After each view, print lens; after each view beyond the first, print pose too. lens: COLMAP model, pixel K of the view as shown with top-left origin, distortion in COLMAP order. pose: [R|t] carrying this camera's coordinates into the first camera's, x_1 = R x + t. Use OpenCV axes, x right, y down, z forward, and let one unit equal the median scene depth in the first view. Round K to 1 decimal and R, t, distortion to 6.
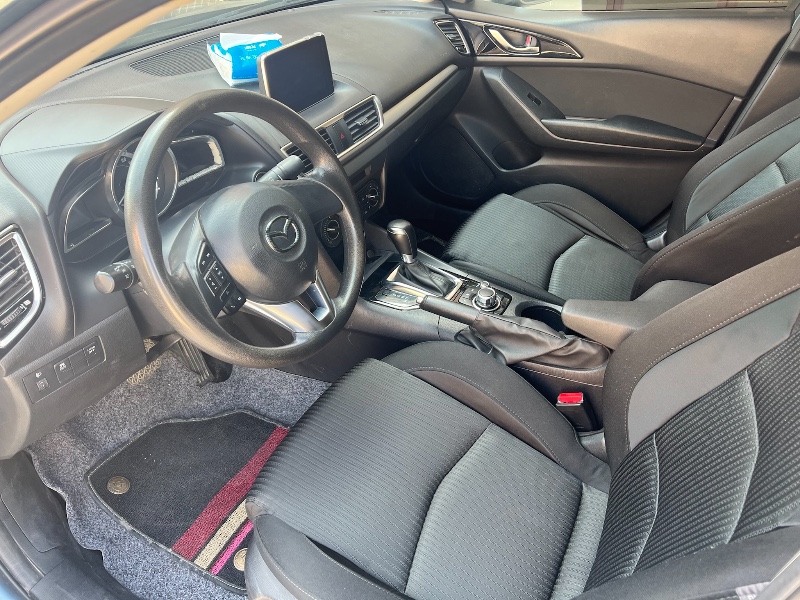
lens RADIAL K [[601.1, 0, 400.0], [0, 601.1, 300.0], [0, 0, 1]] dist [0.045189, -0.052152]
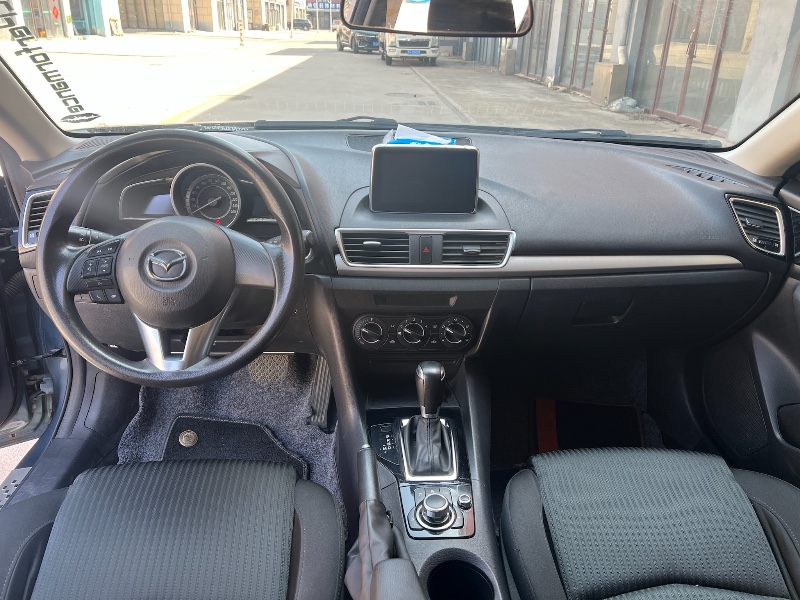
lens RADIAL K [[609.8, 0, 400.0], [0, 609.8, 300.0], [0, 0, 1]] dist [0.044055, -0.095781]
pose [[0.523180, 0.399943, -0.752547, 0.548195], [-0.543103, 0.836969, 0.067237, -0.228479], [0.656750, 0.373534, 0.655097, 0.368461]]
